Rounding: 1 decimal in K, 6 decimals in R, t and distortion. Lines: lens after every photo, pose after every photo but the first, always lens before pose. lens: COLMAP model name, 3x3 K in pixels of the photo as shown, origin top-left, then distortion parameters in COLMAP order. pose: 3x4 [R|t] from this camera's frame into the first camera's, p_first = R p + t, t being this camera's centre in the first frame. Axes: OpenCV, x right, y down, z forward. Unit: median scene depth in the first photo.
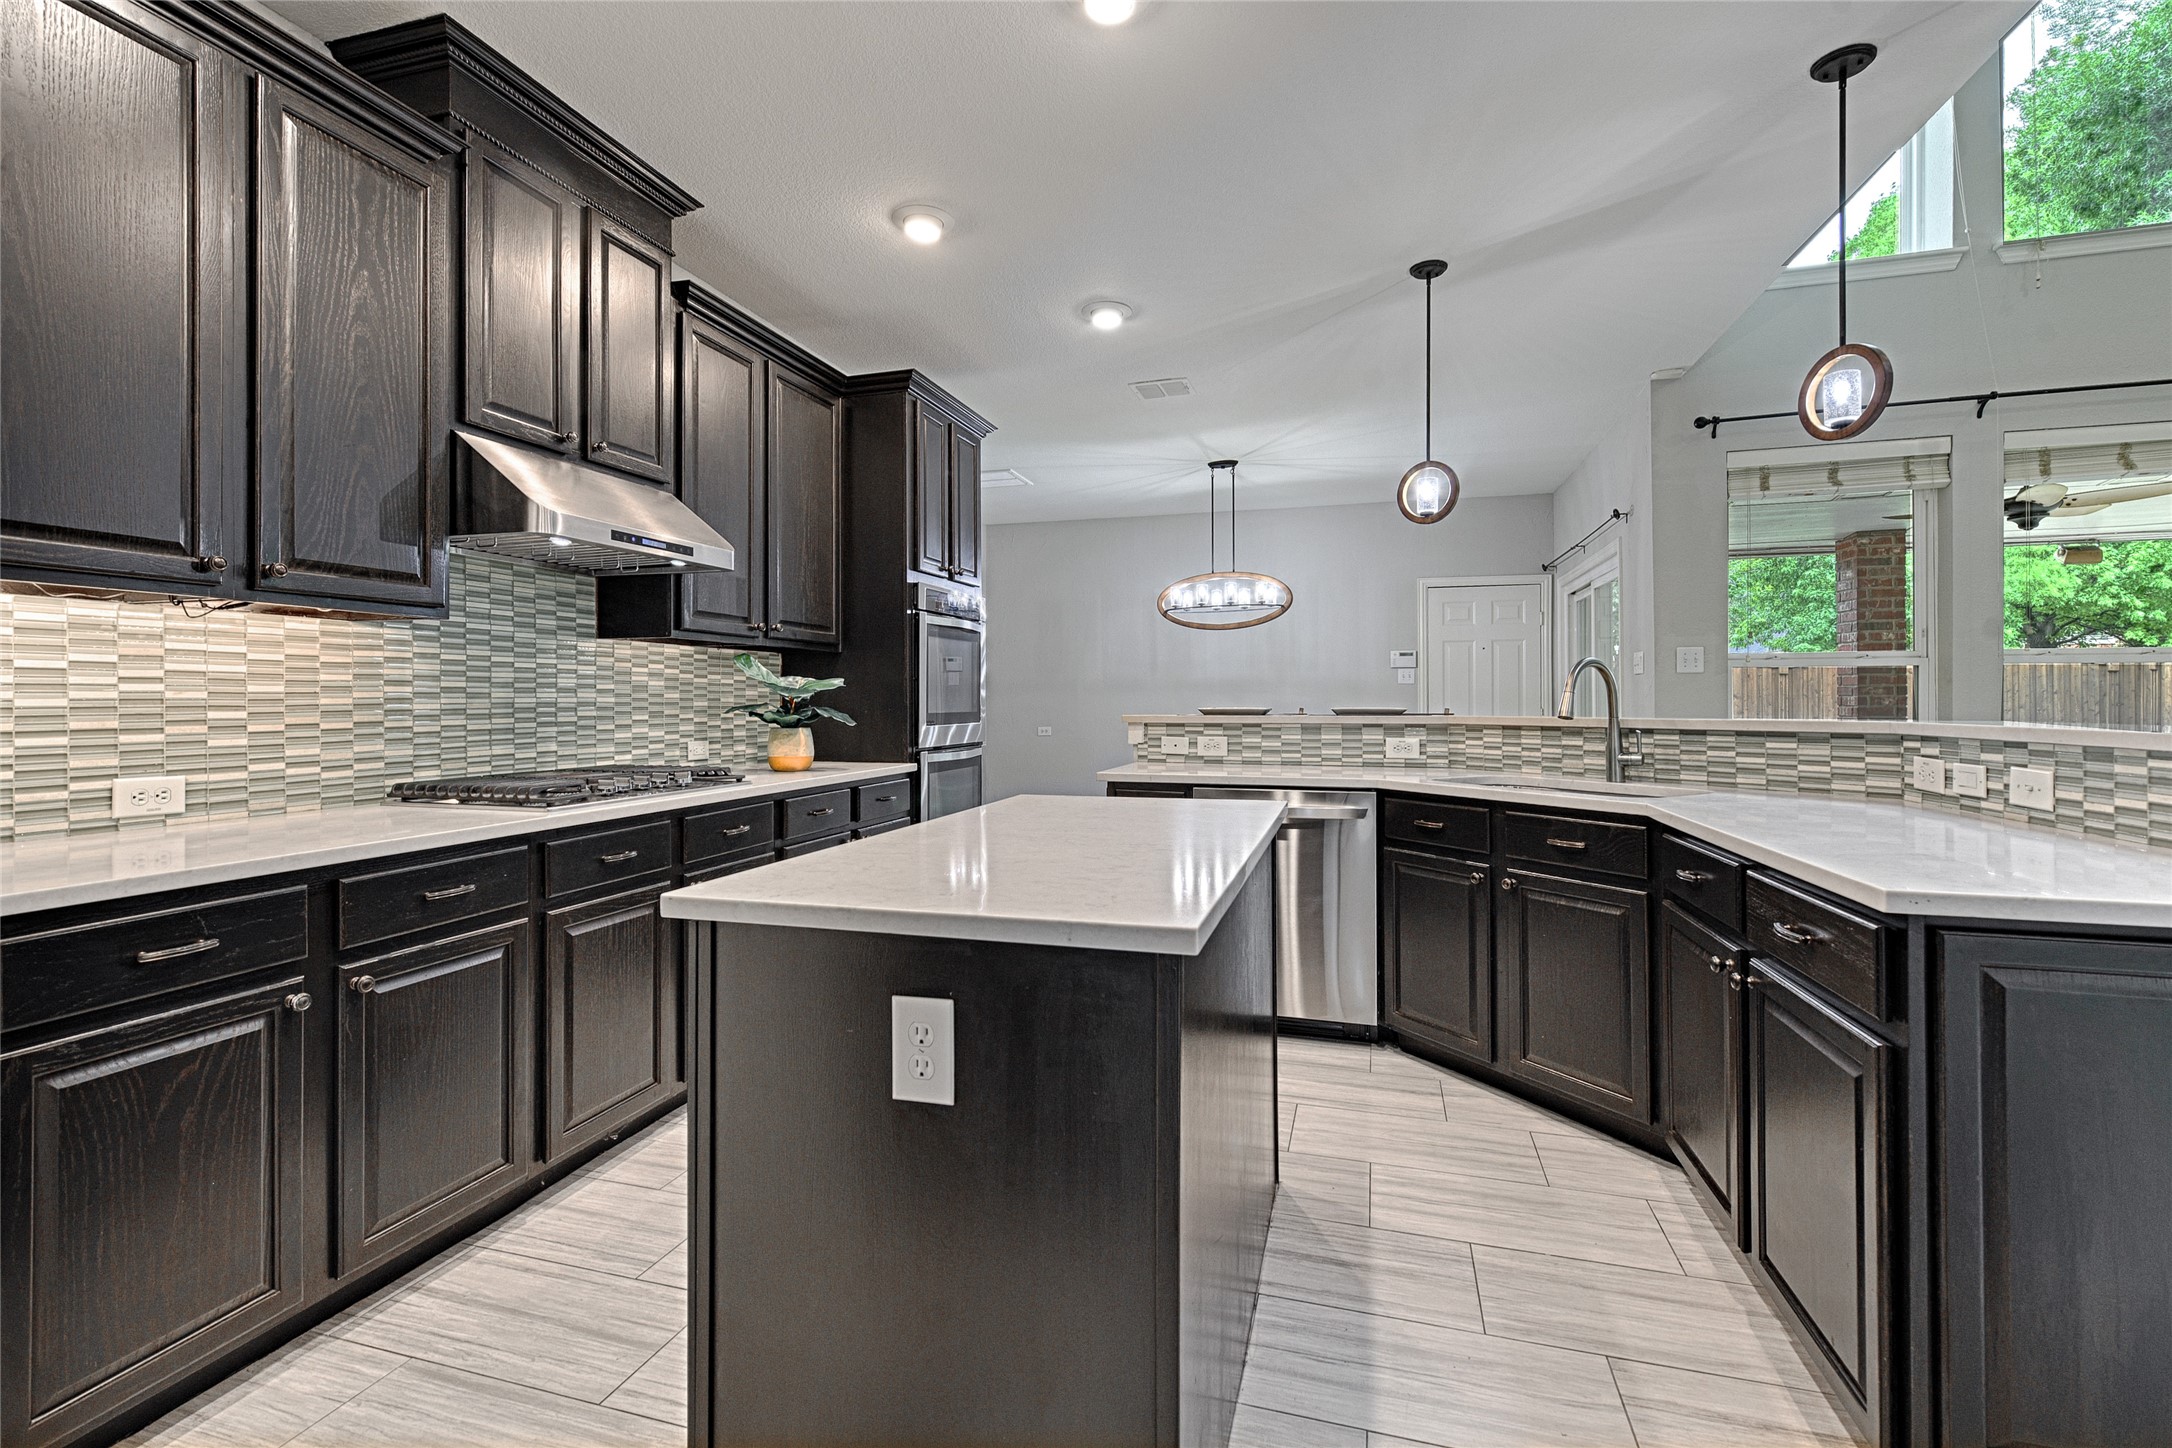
lens RADIAL K [[965.7, 0, 1087.7], [0, 965.7, 696.8], [0, 0, 1]] dist [0.011030, -0.000139]
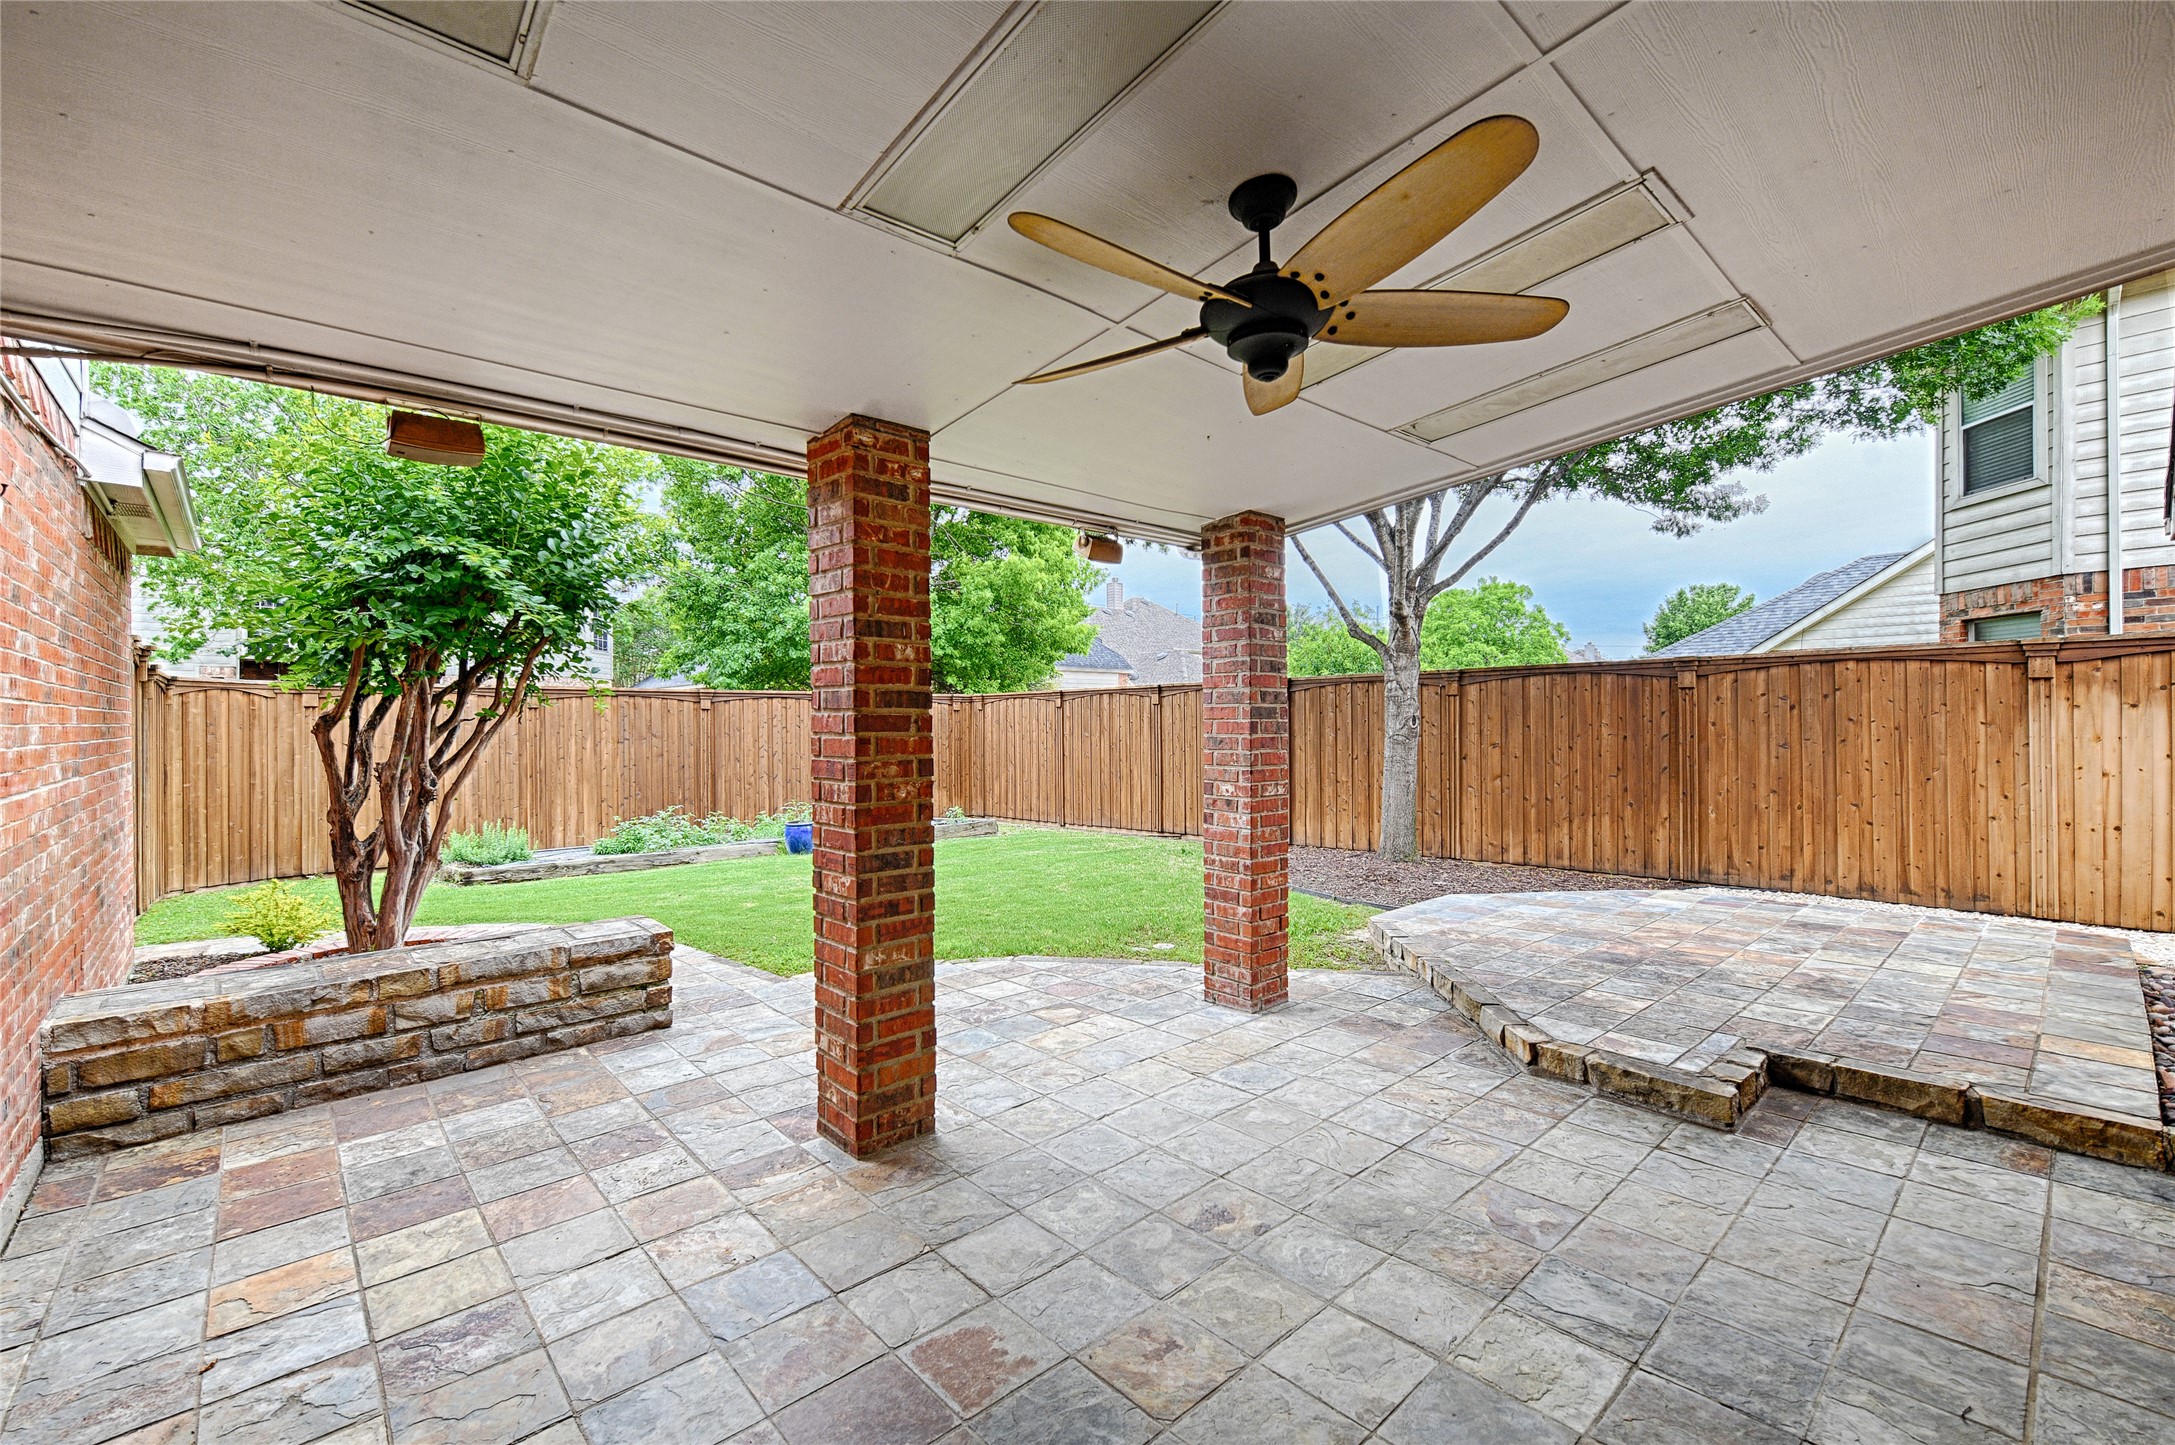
lens RADIAL K [[906.2, 0, 1098.8], [0, 906.2, 717.0], [0, 0, 1]] dist [0.003302, 0.000060]
pose [[0.513303, 0.002181, 0.858204, 0.818375], [0.003155, 0.999985, -0.004428, -0.047795], [-0.858201, 0.004980, 0.513289, 1.147490]]
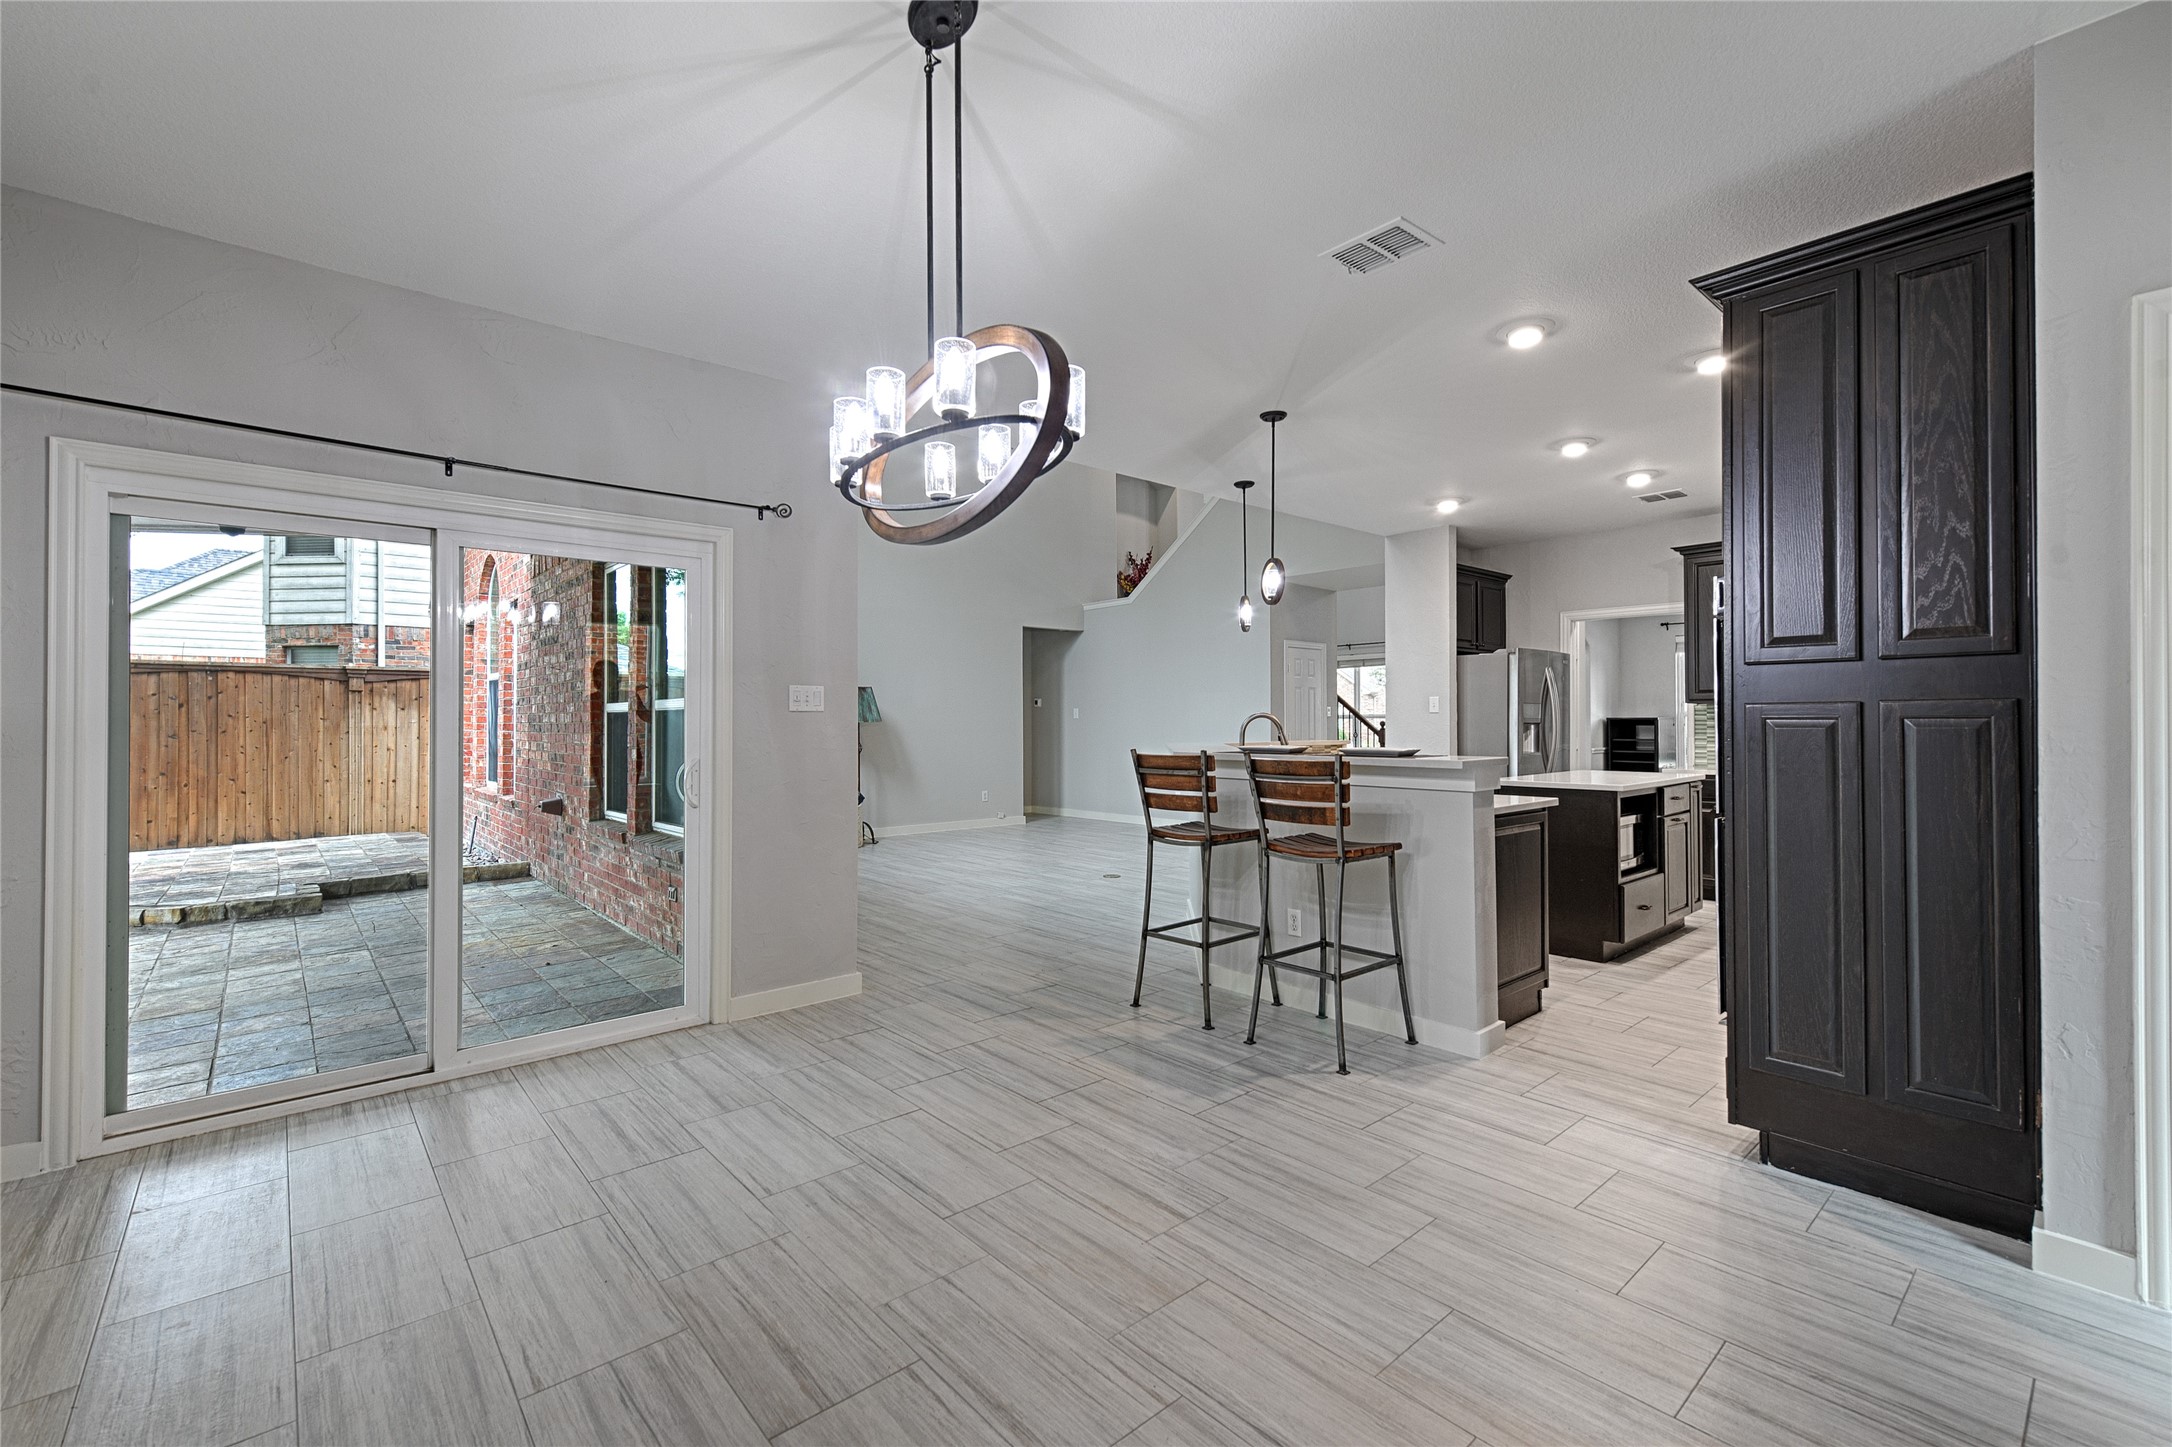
lens RADIAL K [[938.9, 0, 1086.0], [0, 938.9, 723.5], [0, 0, 1]] dist [0.009091, -0.000098]
pose [[-0.847934, 0.005133, 0.530077, -0.083706], [0.003348, 0.999985, -0.004328, -0.008735], [-0.530091, -0.001895, -0.847938, 1.694071]]
